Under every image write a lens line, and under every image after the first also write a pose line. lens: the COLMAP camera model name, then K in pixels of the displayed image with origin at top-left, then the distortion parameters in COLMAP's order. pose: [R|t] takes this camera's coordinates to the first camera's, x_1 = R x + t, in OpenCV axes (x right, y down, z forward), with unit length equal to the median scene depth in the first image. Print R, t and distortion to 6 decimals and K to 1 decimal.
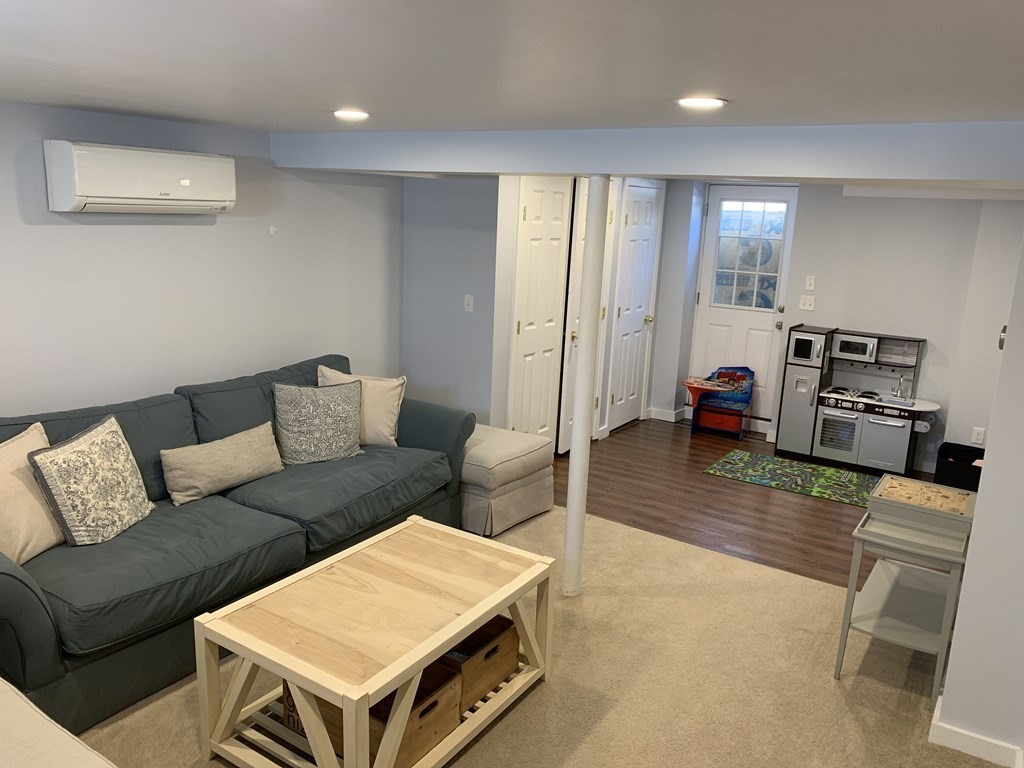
lens RADIAL K [[781.6, 0, 510.4], [0, 781.6, 378.5], [0, 0, 1]] dist [0.055172, -0.089807]
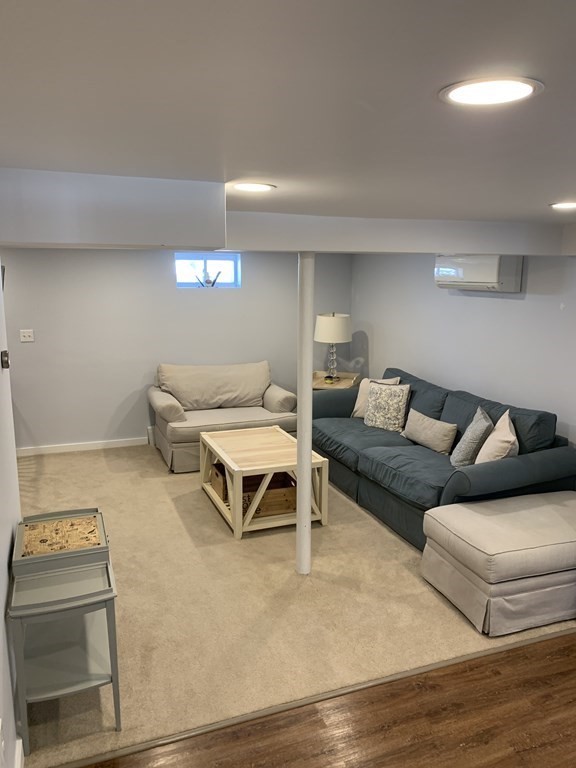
lens RADIAL K [[586.2, 0, 289.7], [0, 586.2, 384.4], [0, 0, 1]] dist [0.055172, -0.089807]
pose [[-0.571998, 0.108734, -0.813016, 0.895396], [-0.208164, 0.939483, 0.272102, -0.293369], [0.793401, 0.324882, -0.514748, 1.459760]]
